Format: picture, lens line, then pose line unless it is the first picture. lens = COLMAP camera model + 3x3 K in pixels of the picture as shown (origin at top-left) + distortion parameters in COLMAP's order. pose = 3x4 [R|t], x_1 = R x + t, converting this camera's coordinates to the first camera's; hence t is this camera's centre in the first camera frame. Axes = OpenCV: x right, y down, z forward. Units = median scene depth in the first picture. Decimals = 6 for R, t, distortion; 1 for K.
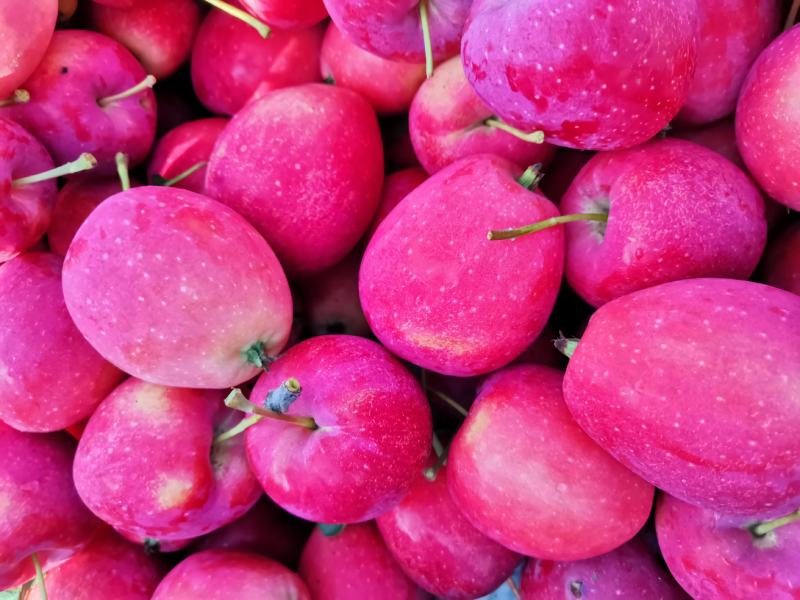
lens RADIAL K [[615.0, 0, 398.7], [0, 615.0, 303.7], [0, 0, 1]] dist [-0.005140, 0.009162]
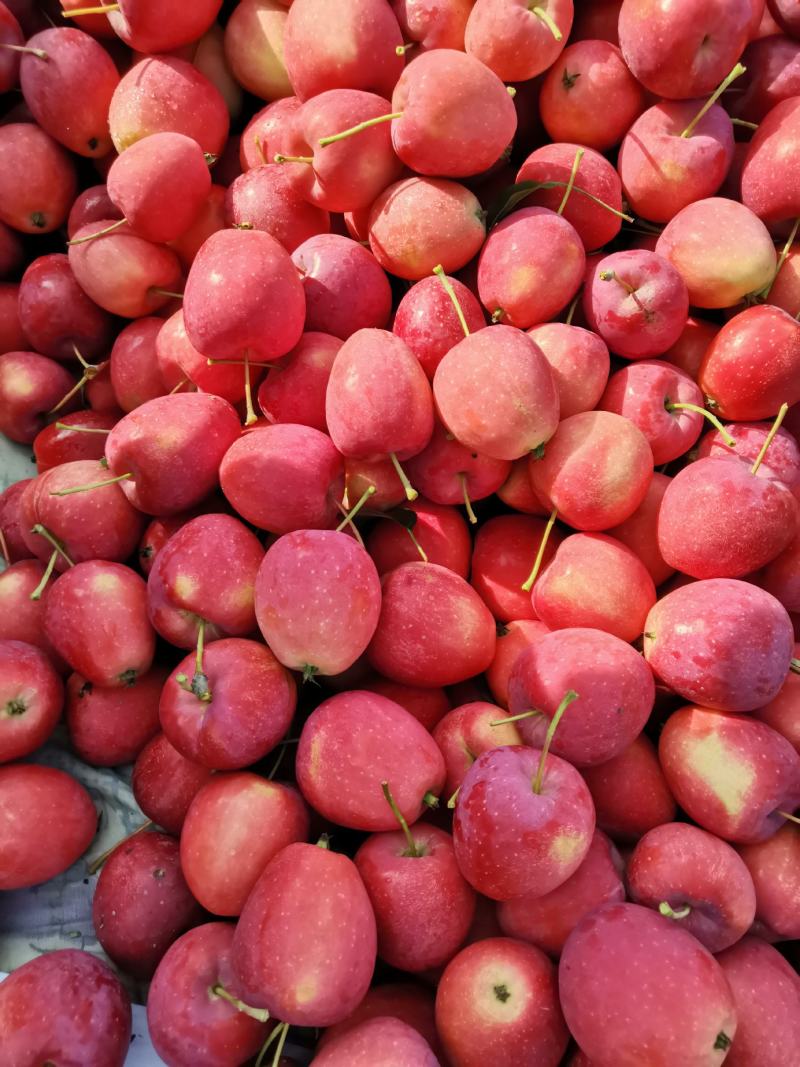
lens RADIAL K [[820.3, 0, 399.5], [0, 820.3, 524.5], [0, 0, 1]] dist [-0.005140, 0.009162]
pose [[0.134486, 0.987003, -0.087966, -0.306280], [-0.990754, 0.132330, -0.029925, -0.164095], [-0.017895, 0.091177, 0.995674, -1.124408]]
